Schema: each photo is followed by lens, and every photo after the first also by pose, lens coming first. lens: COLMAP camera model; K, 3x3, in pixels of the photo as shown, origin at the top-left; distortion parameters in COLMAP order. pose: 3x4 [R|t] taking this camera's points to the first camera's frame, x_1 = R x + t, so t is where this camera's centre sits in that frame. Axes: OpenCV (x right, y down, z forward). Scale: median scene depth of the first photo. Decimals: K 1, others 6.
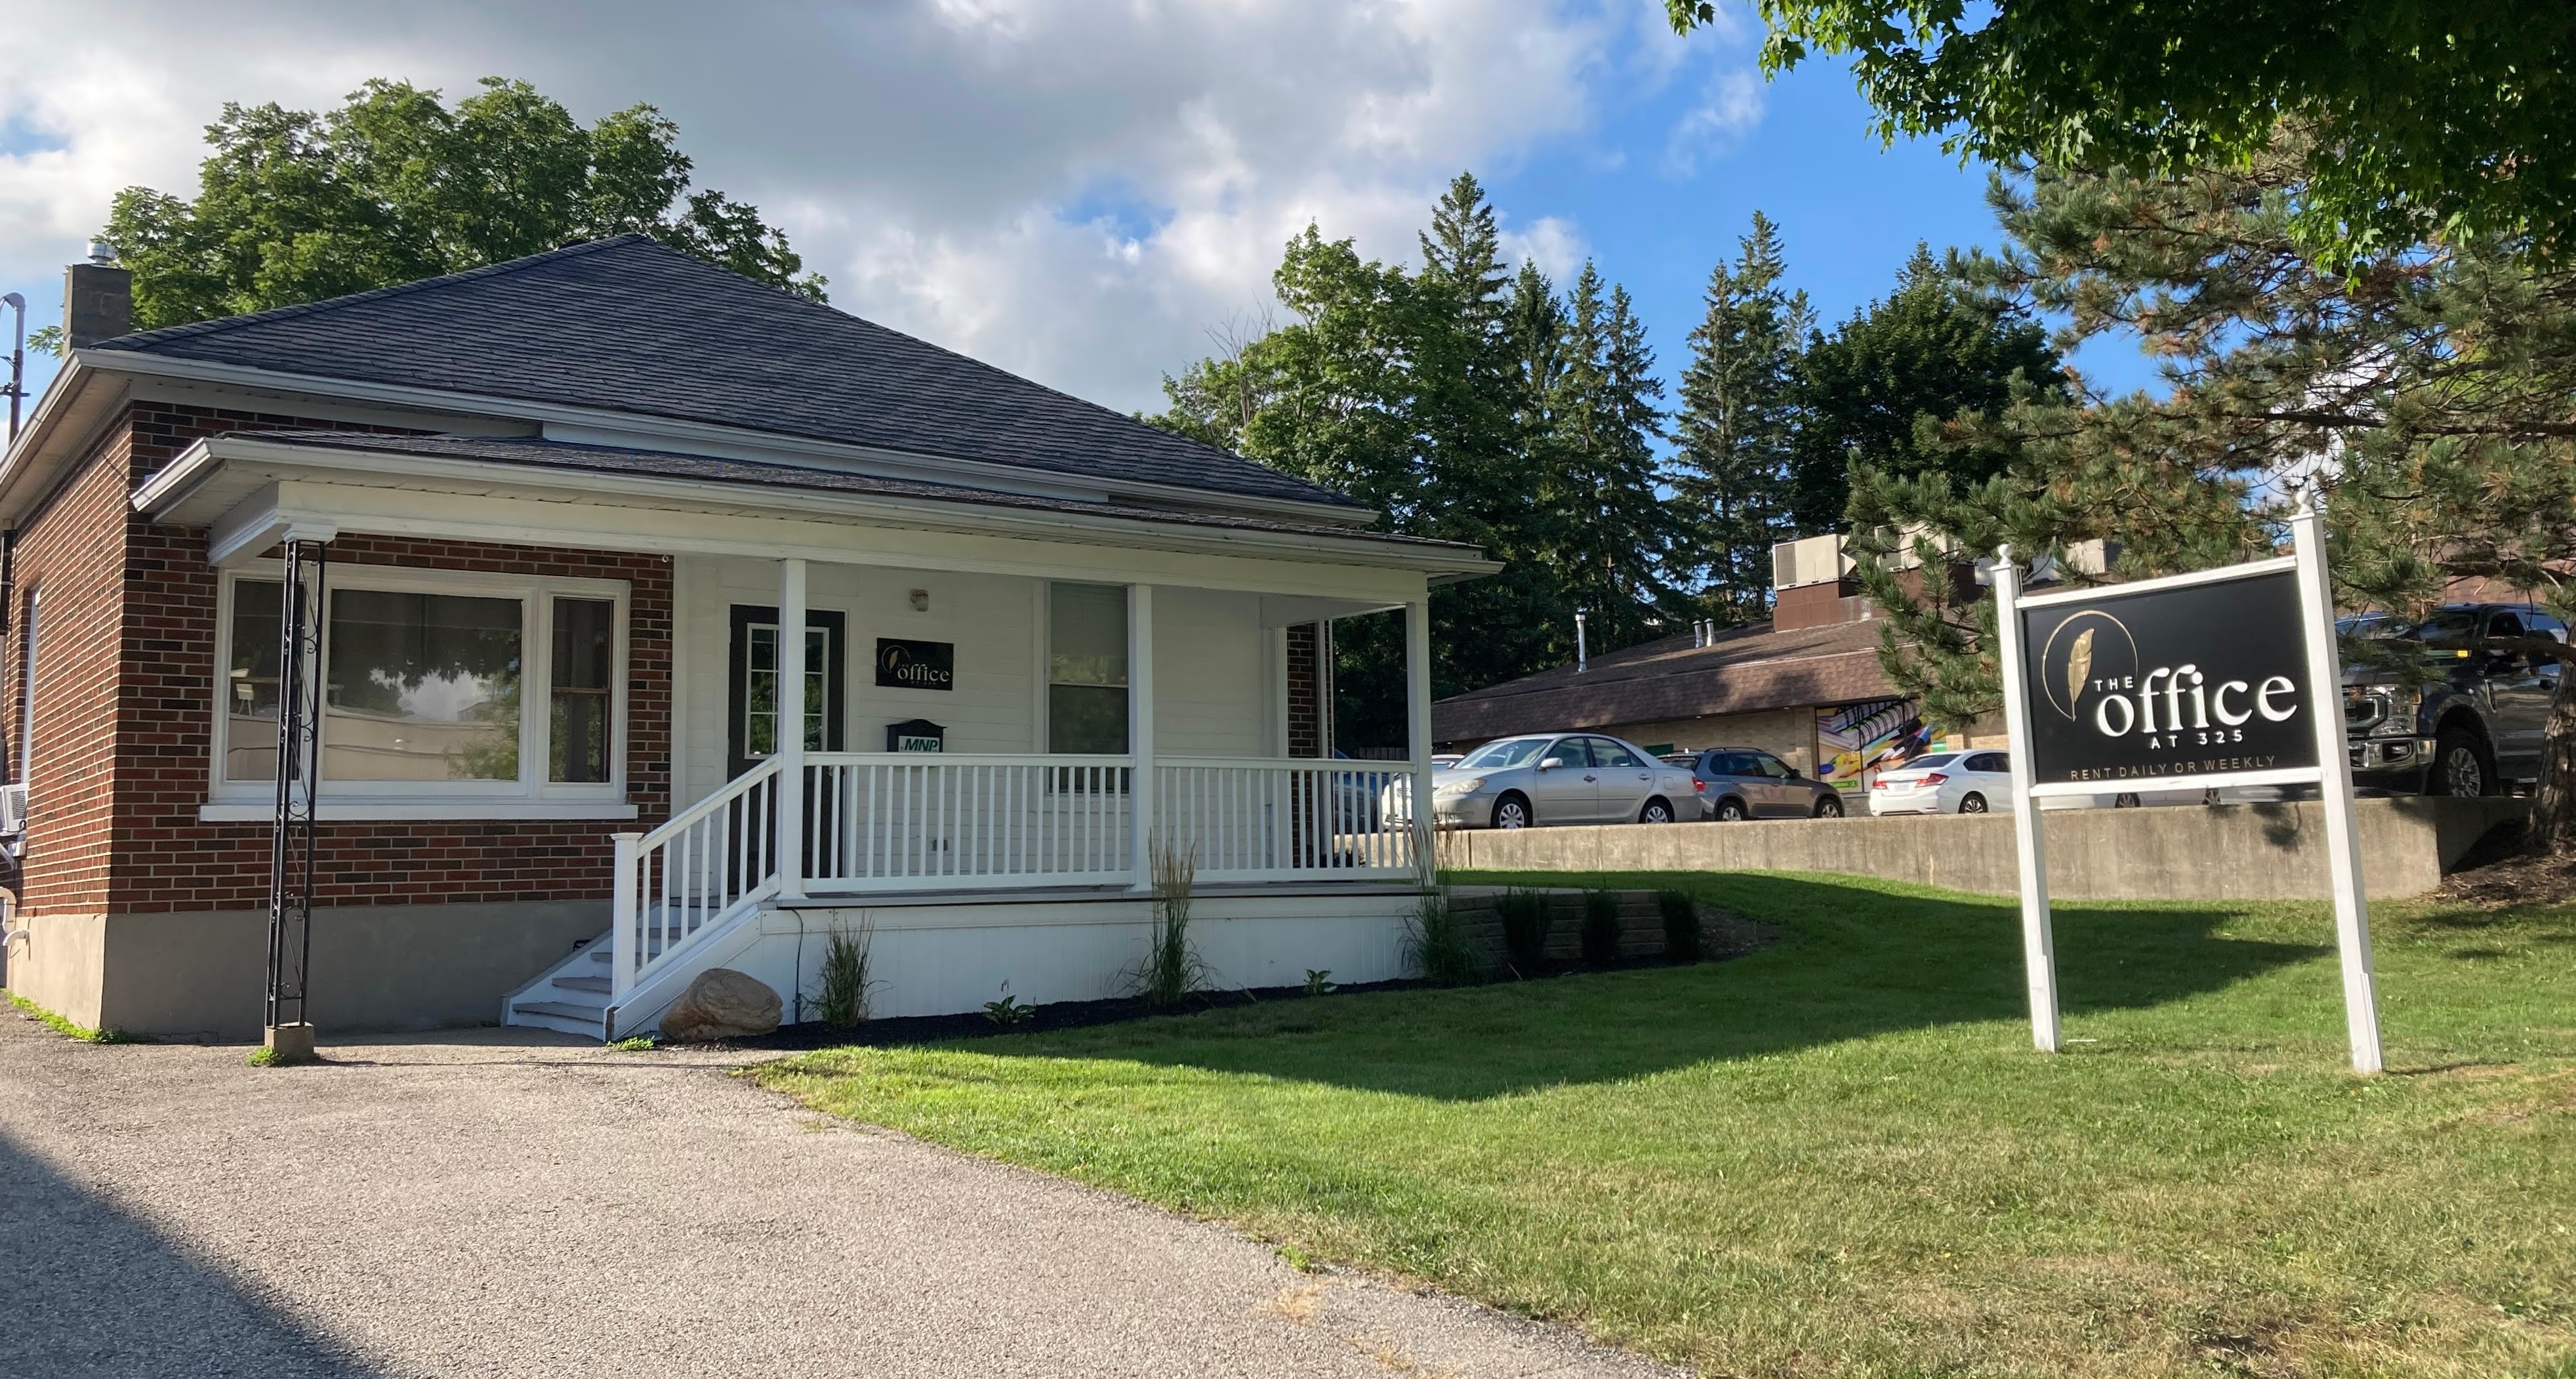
lens RADIAL K [[2038.4, 0, 1288.0], [0, 2038.4, 689.5], [0, 0, 1]] dist [0.002553, -0.065626]
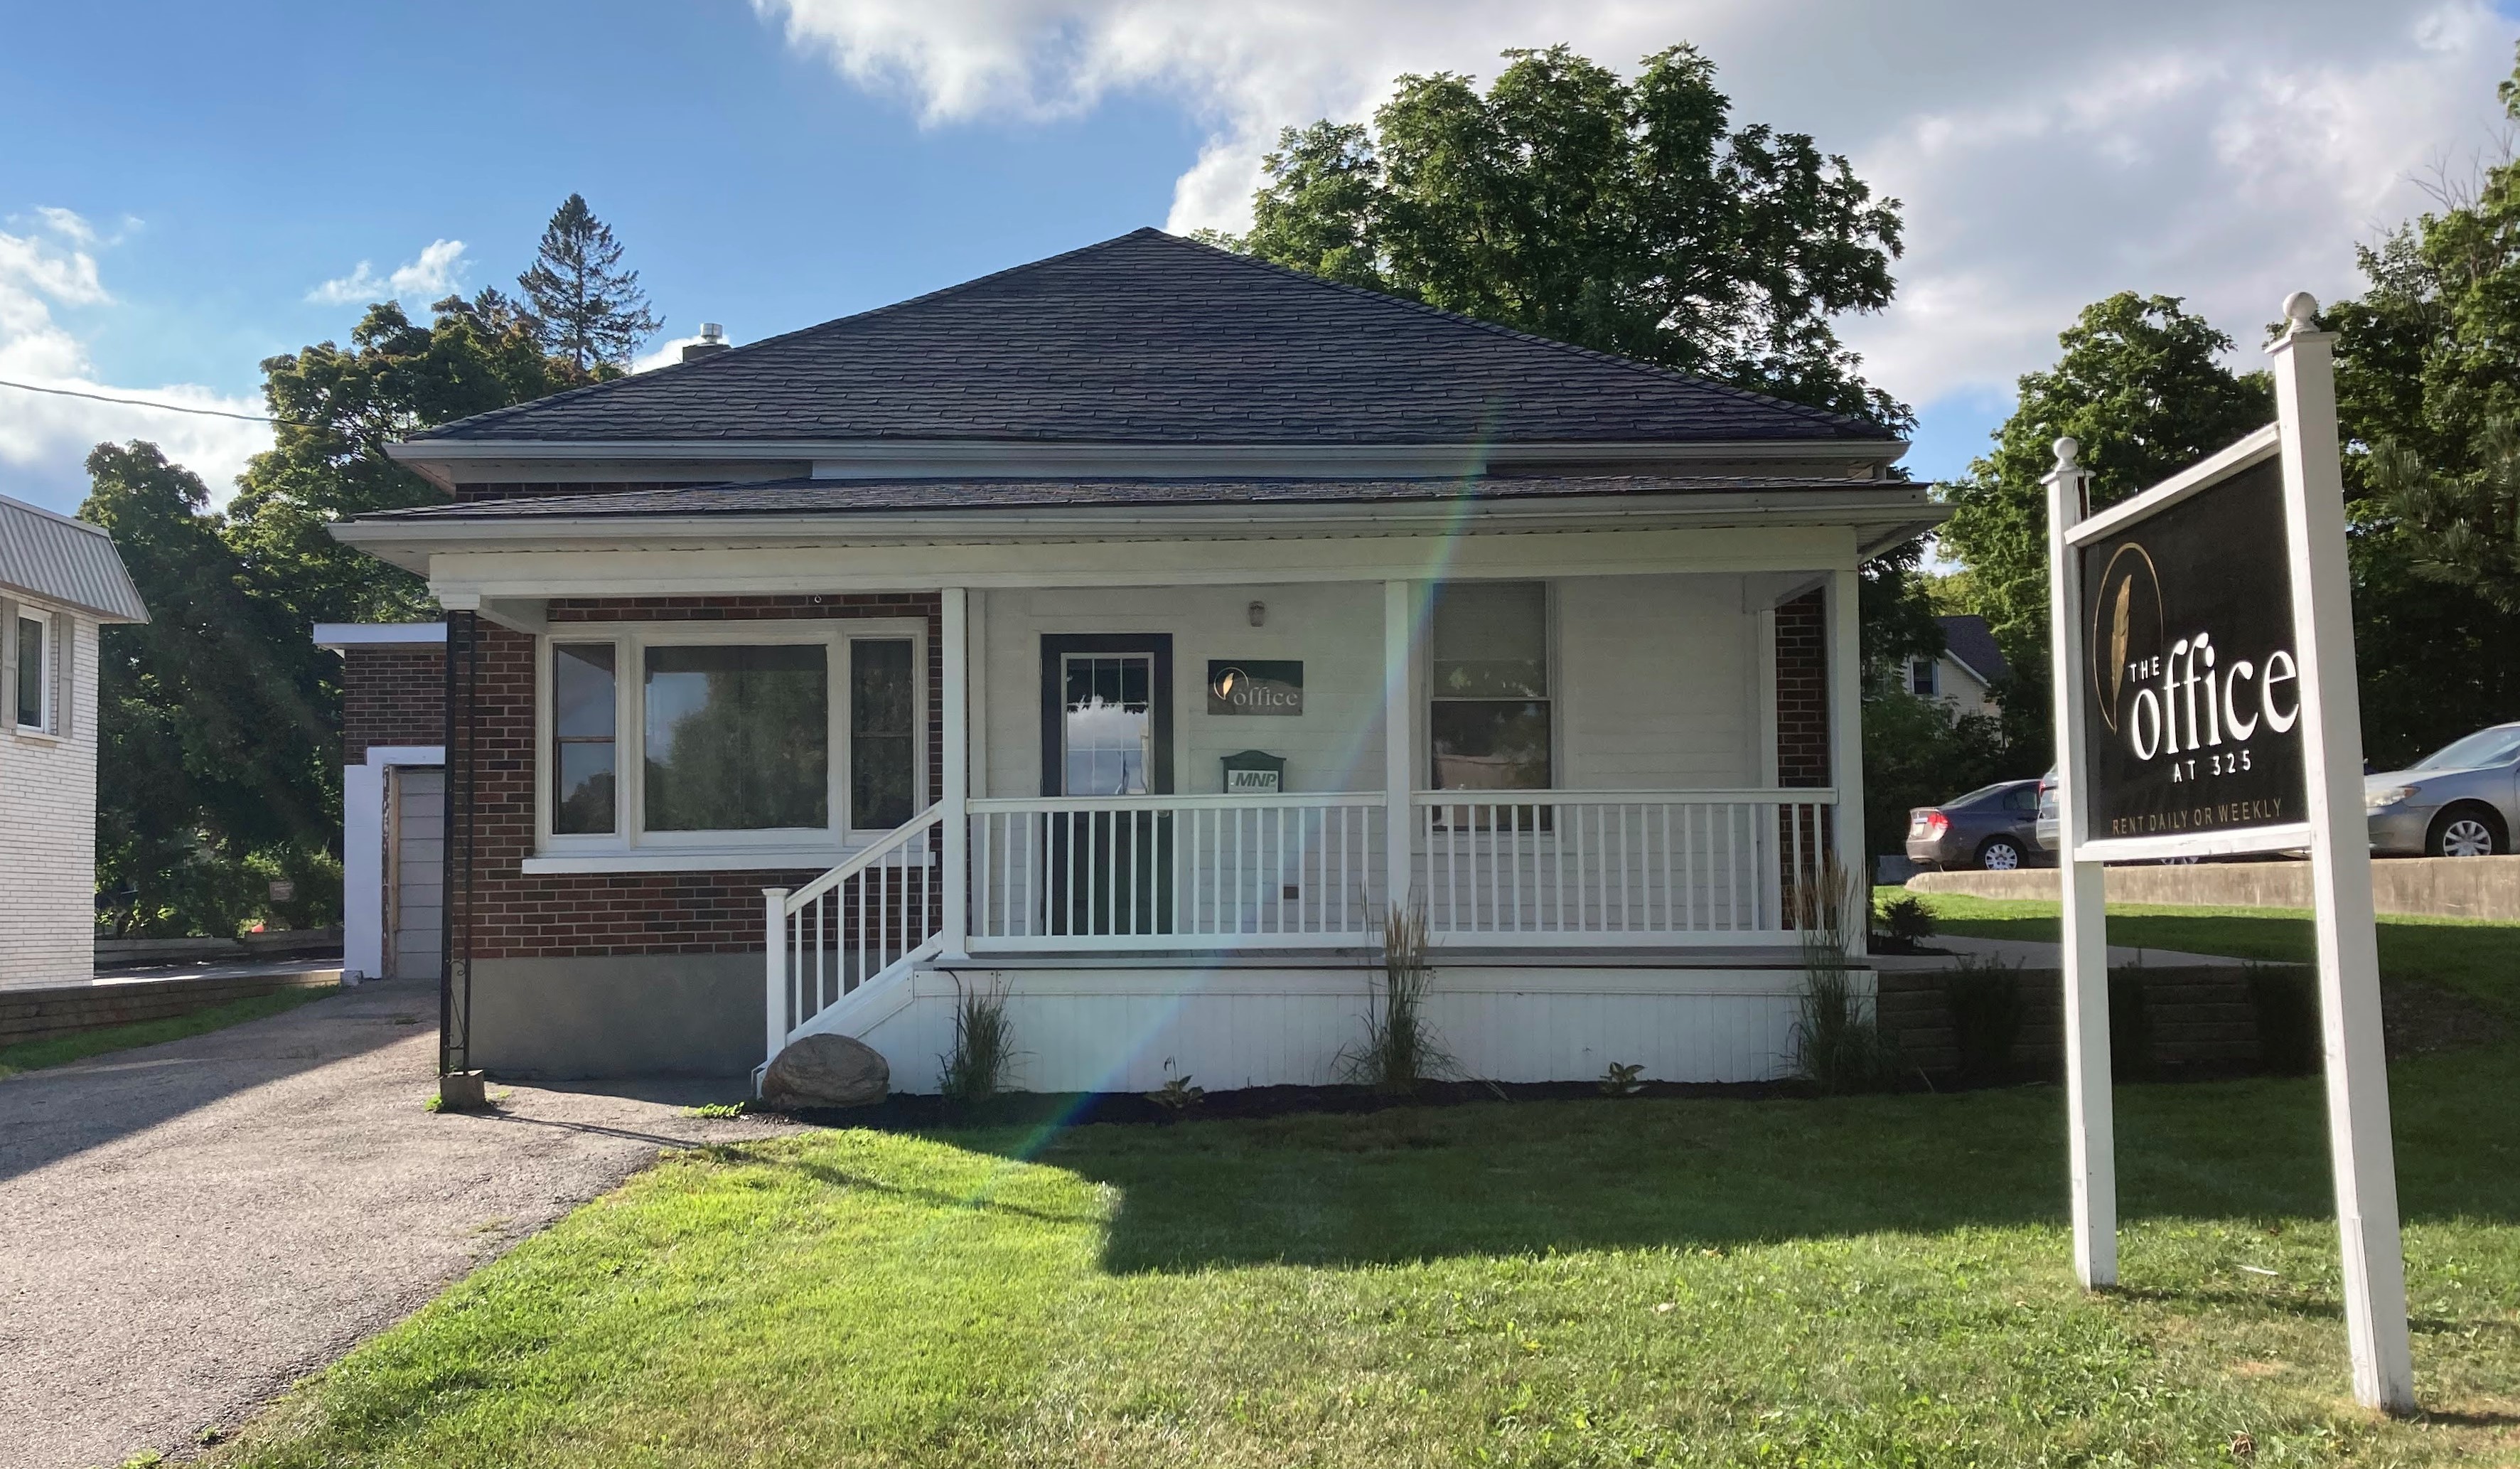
lens RADIAL K [[2228.0, 0, 1259.6], [0, 2228.0, 816.8], [0, 0, 1]] dist [0.013652, 0.006725]
pose [[0.807086, -0.010288, -0.590344, 0.423592], [0.047442, 0.997745, 0.047473, -0.002274], [0.588525, -0.066322, 0.805754, 0.253005]]
